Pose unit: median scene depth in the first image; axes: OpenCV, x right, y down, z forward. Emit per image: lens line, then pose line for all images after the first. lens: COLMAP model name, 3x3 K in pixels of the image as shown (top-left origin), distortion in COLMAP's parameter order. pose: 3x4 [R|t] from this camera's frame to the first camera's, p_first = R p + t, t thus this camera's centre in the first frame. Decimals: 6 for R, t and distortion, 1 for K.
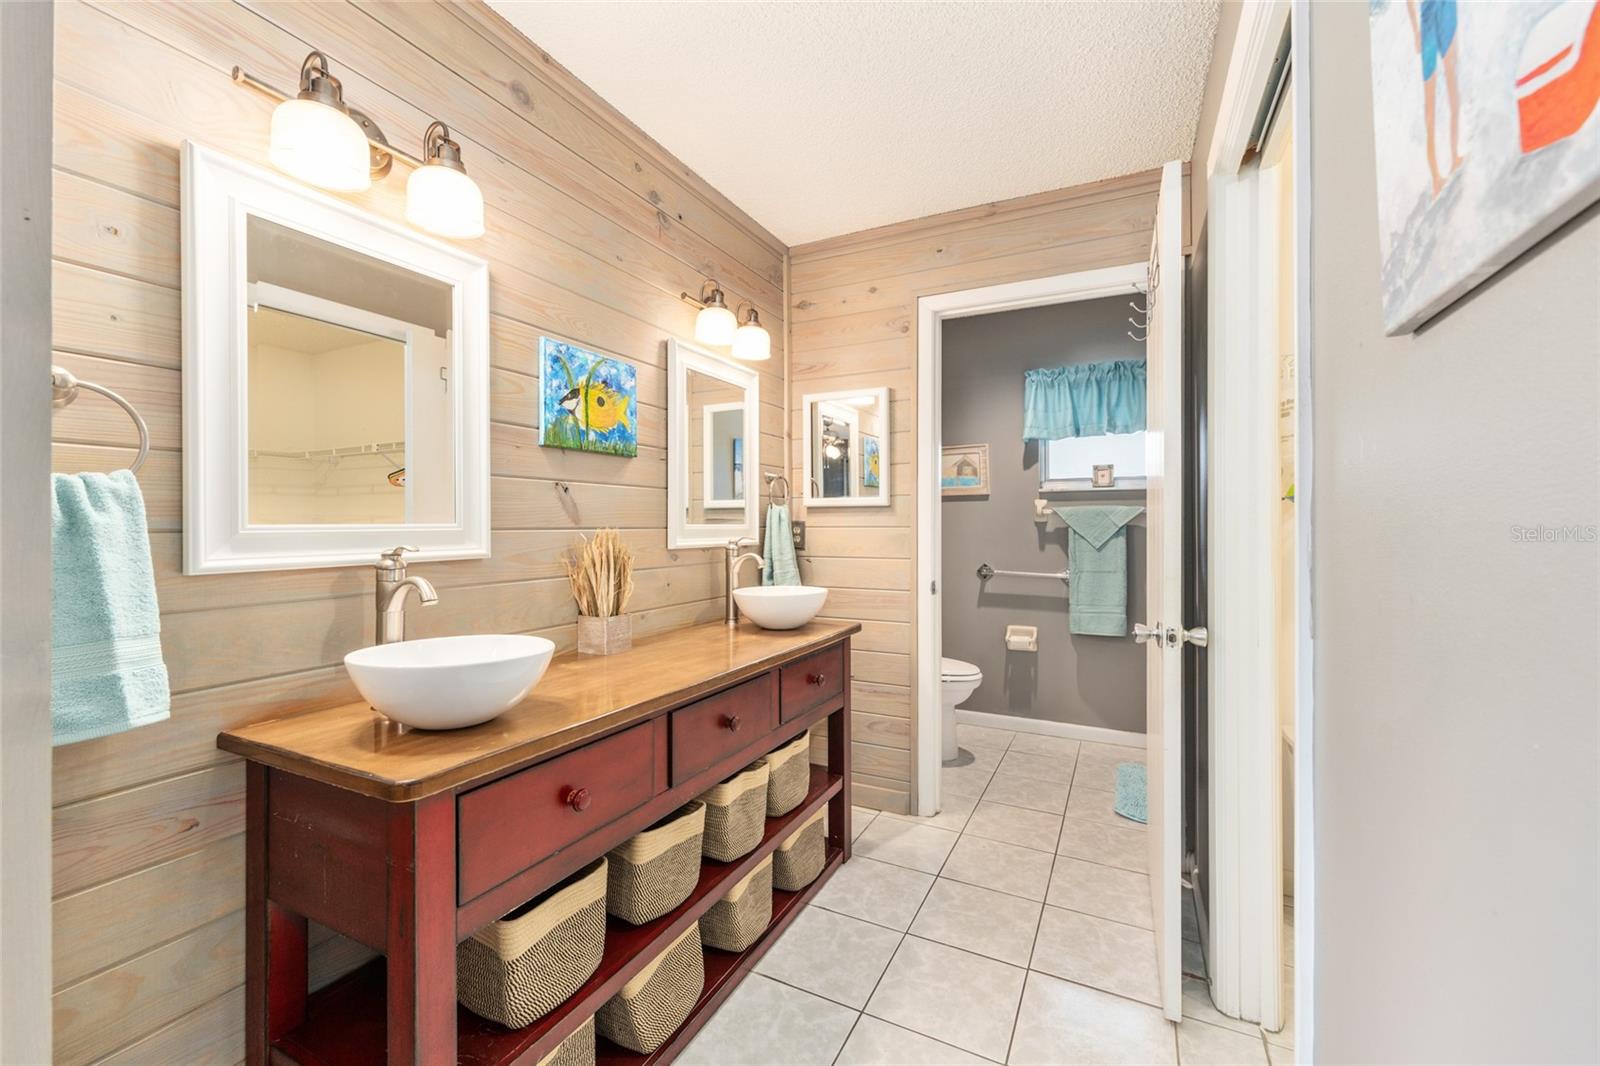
lens RADIAL K [[643.8, 0, 812.3], [0, 643.8, 523.3], [0, 0, 1]] dist [-0.005455, 0.002671]
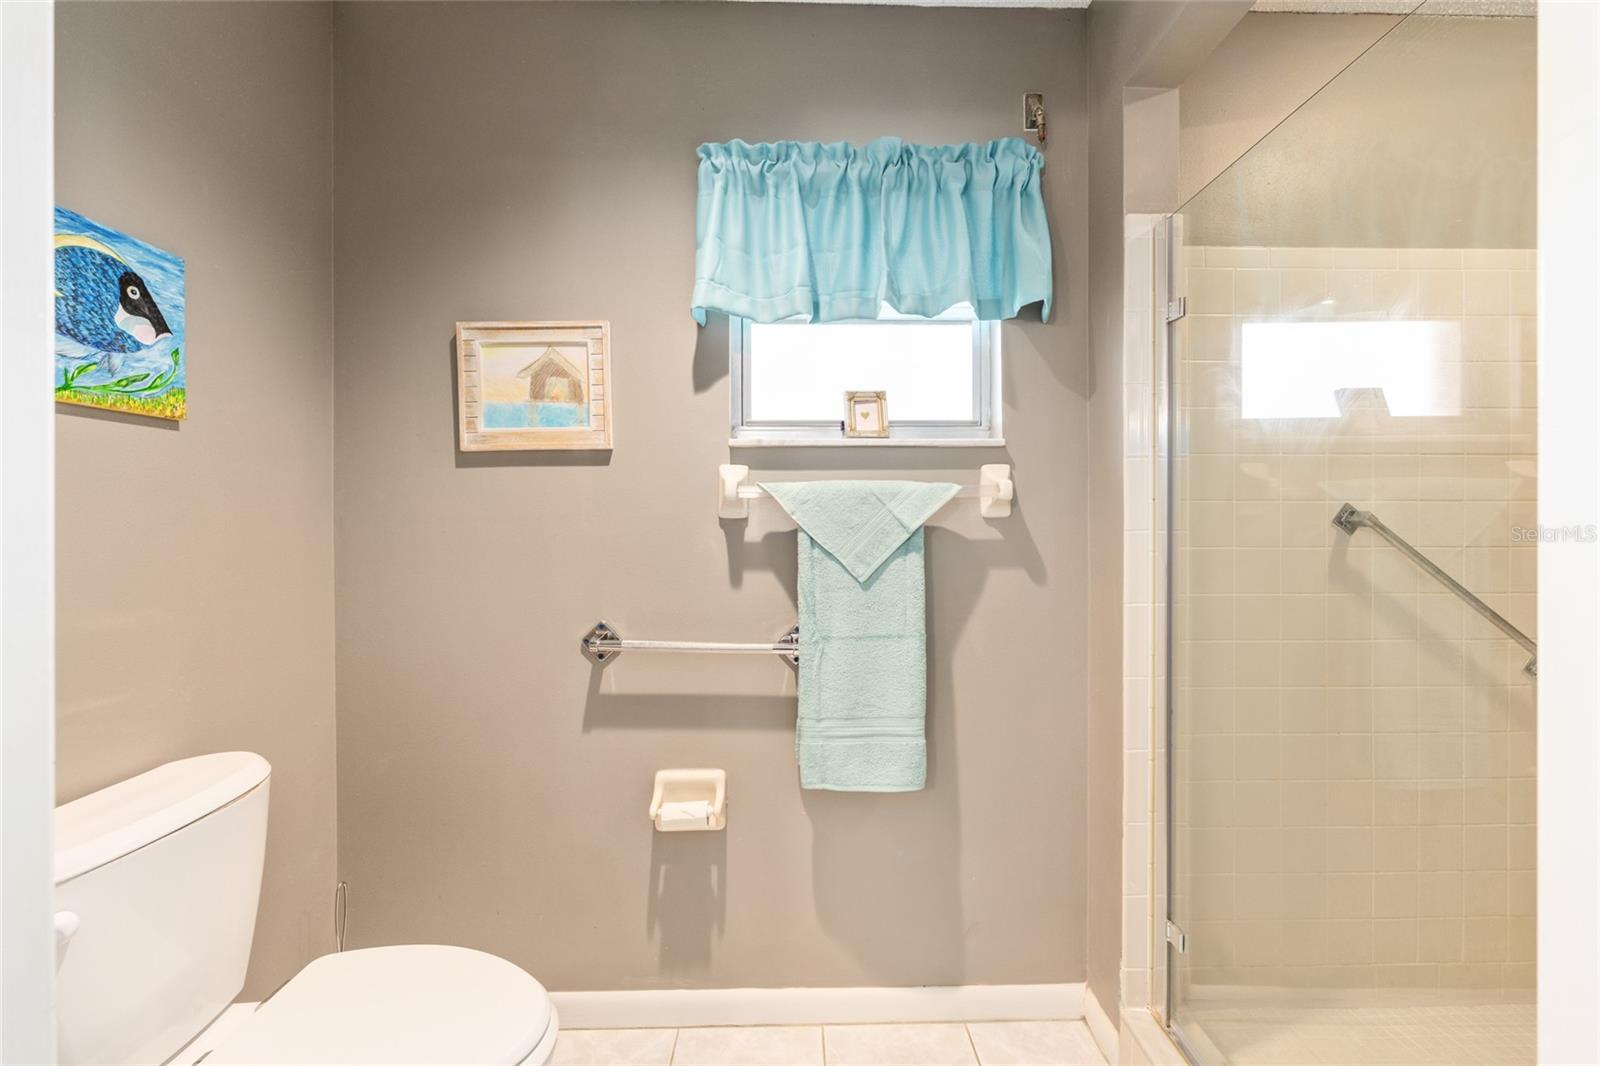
lens RADIAL K [[643.8, 0, 804.4], [0, 643.8, 522.8], [0, 0, 1]] dist [-0.005455, 0.002671]
pose [[0.888043, -0.000452, 0.459760, 0.206620], [-0.002061, 0.999986, 0.004963, -0.001305], [-0.459755, -0.005354, 0.888029, 0.616136]]
